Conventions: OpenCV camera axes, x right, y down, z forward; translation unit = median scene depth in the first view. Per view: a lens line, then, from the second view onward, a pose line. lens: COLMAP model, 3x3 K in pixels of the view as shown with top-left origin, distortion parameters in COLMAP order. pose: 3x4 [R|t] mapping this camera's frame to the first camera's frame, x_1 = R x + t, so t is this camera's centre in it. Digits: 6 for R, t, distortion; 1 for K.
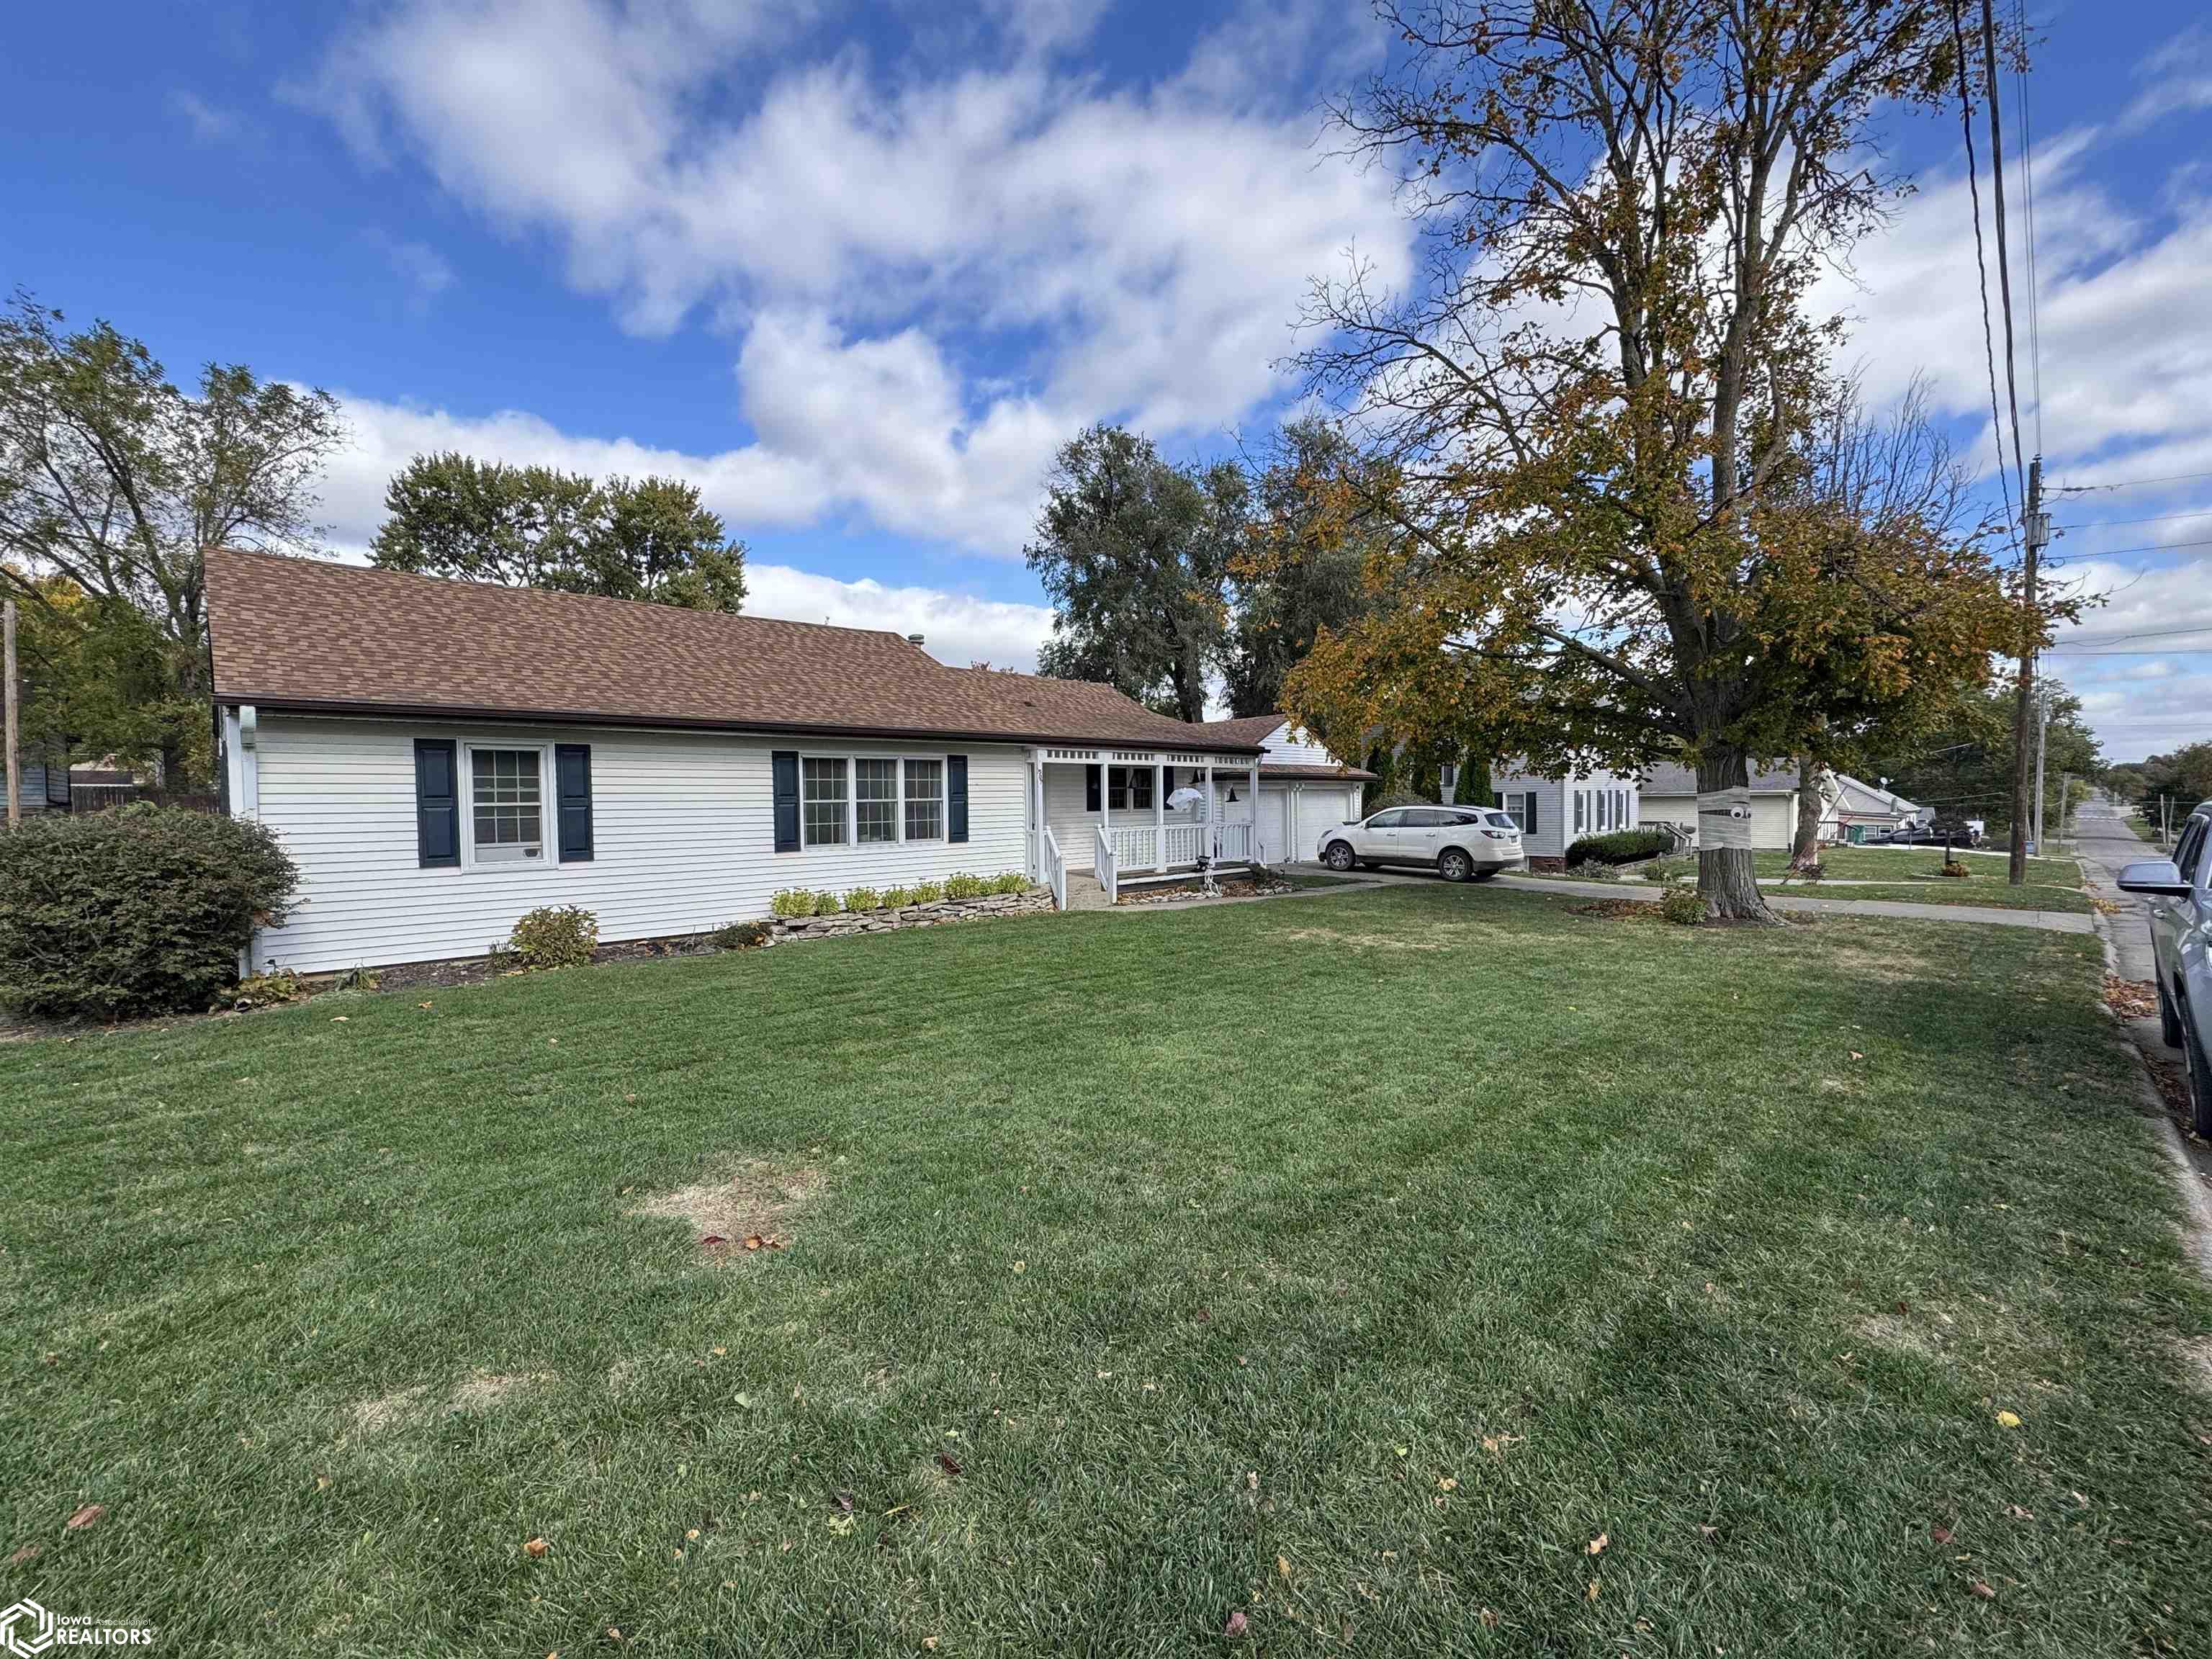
lens RADIAL K [[881.6, 0, 1111.3], [0, 881.6, 820.4], [0, 0, 1]] dist [0.001015, -0.000047]
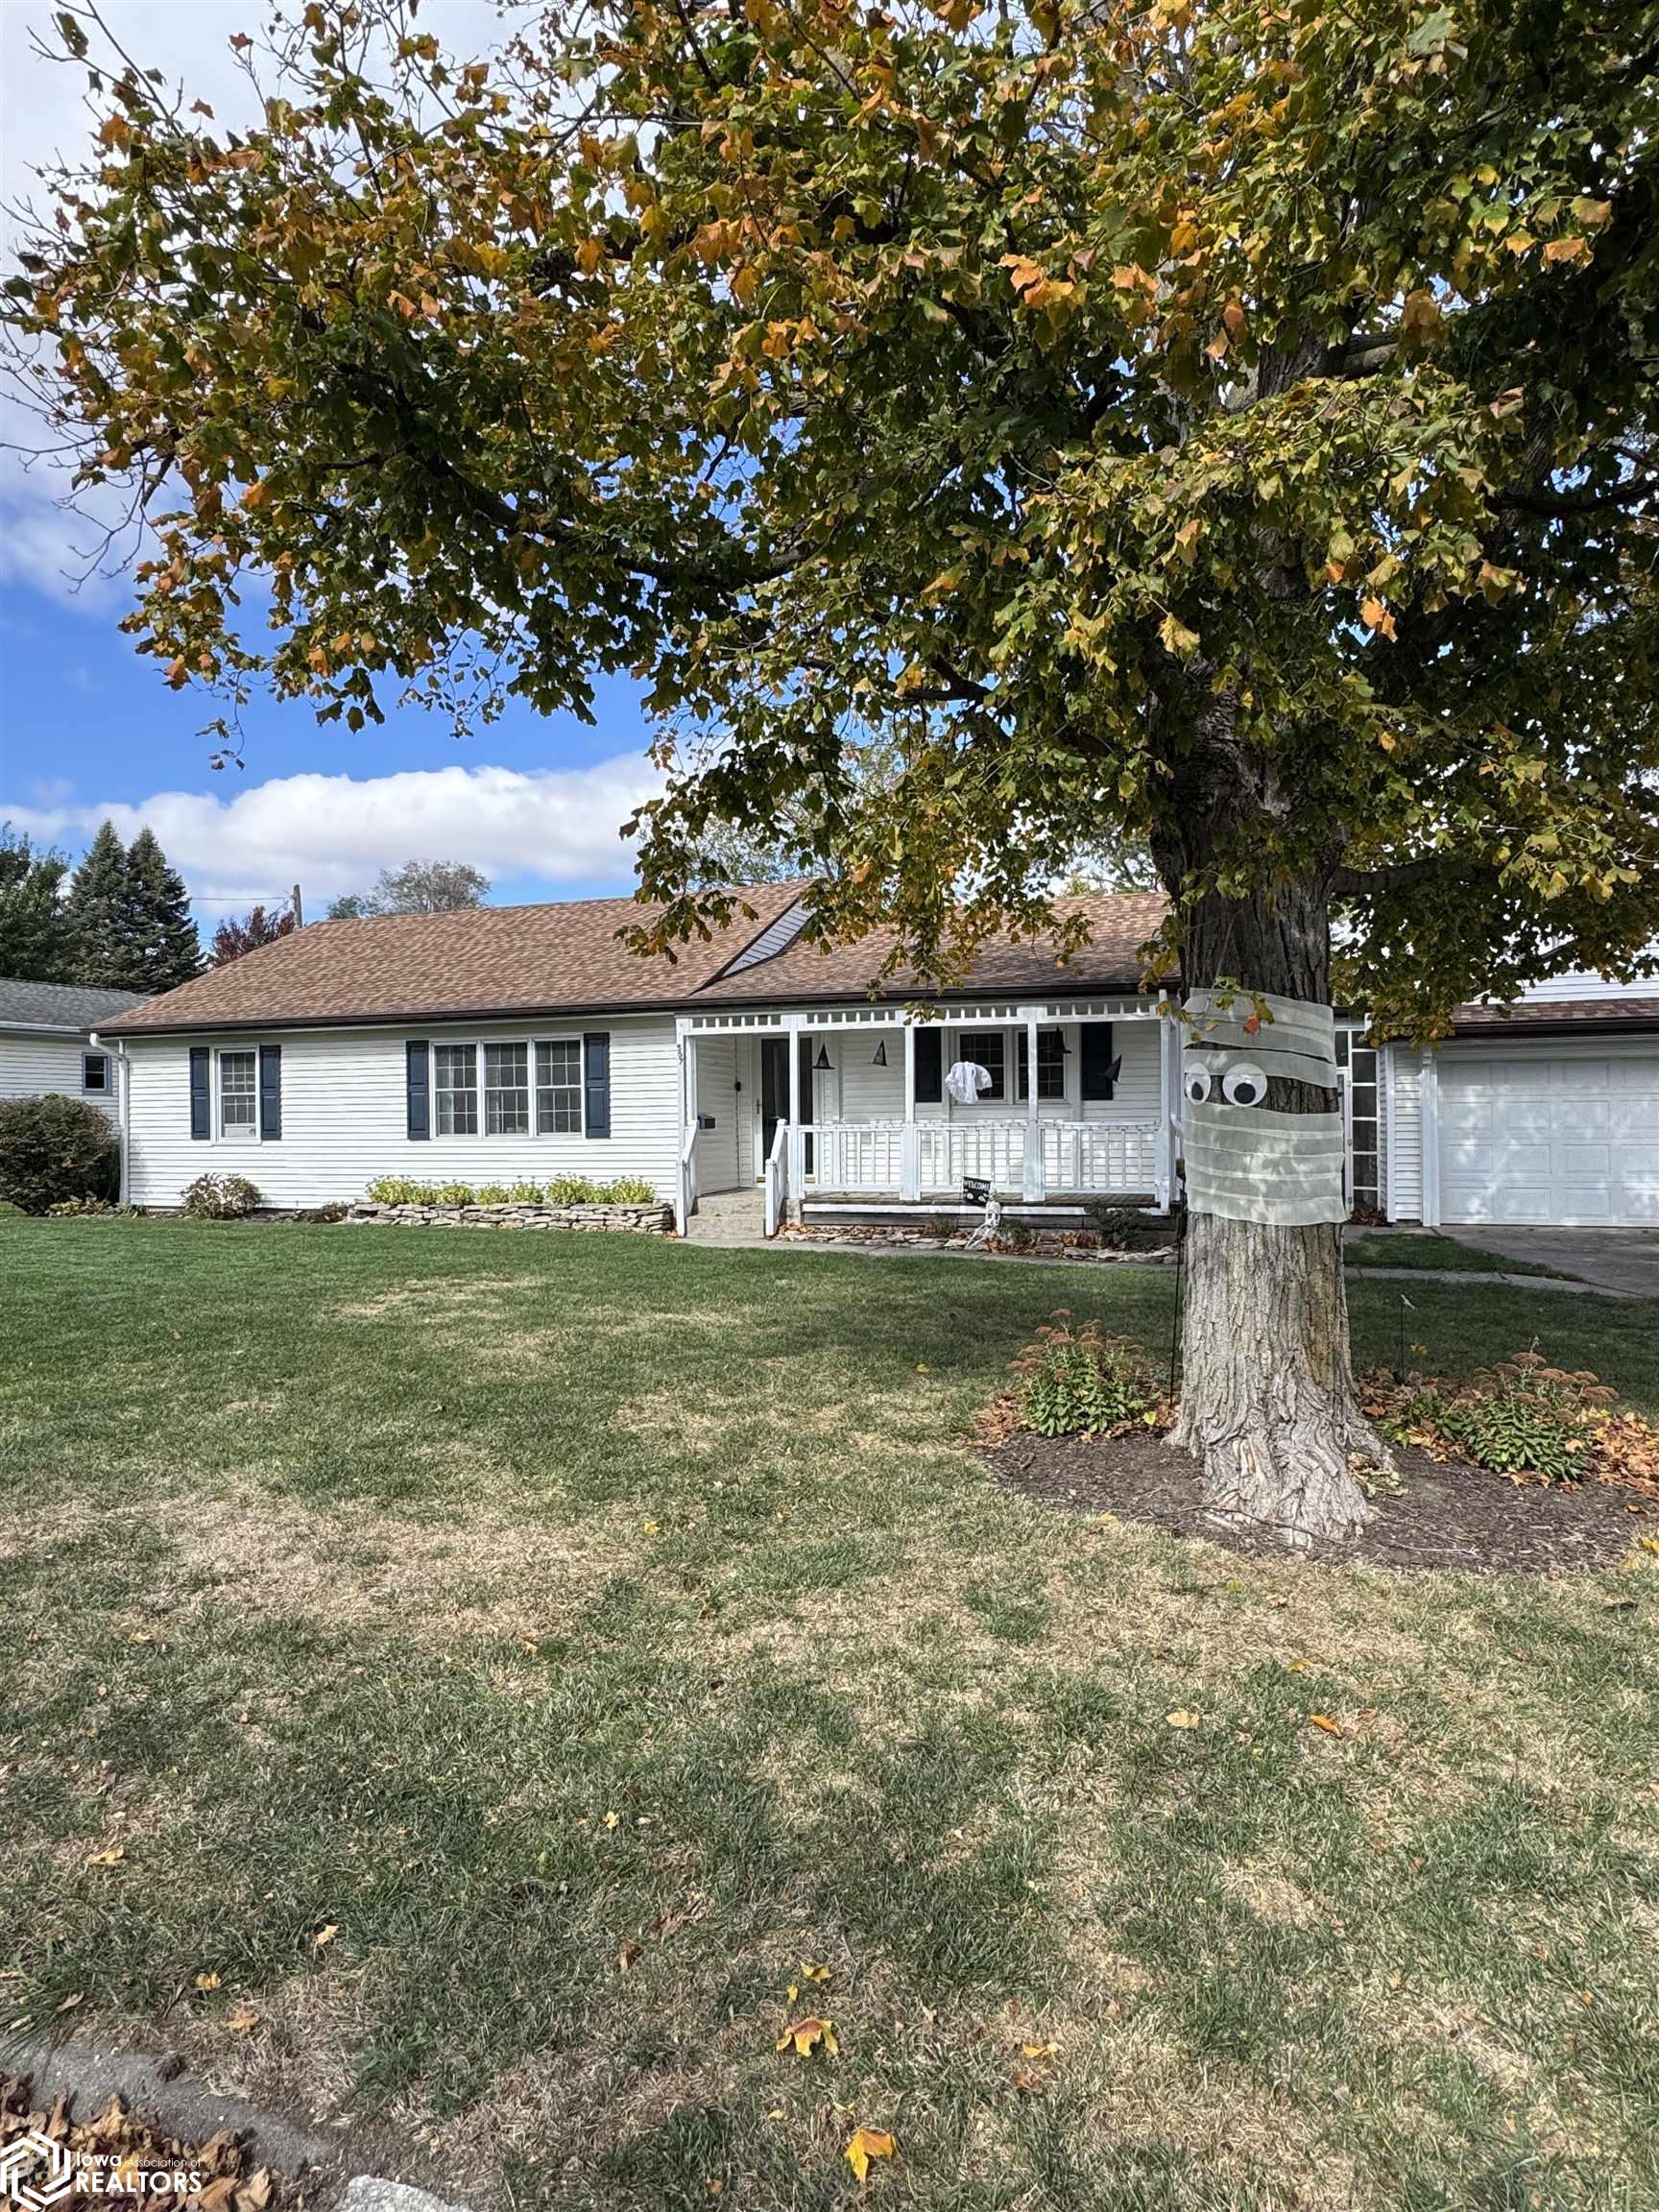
lens RADIAL K [[1242.0, 0, 825.3], [0, 1242.0, 1096.9], [0, 0, 1]] dist [0.003424, 0.002103]
pose [[0.476075, 0.012130, -0.879321, 1.003643], [-0.006525, 0.999926, 0.010261, -0.028224], [0.879381, 0.000852, 0.476119, 0.665311]]
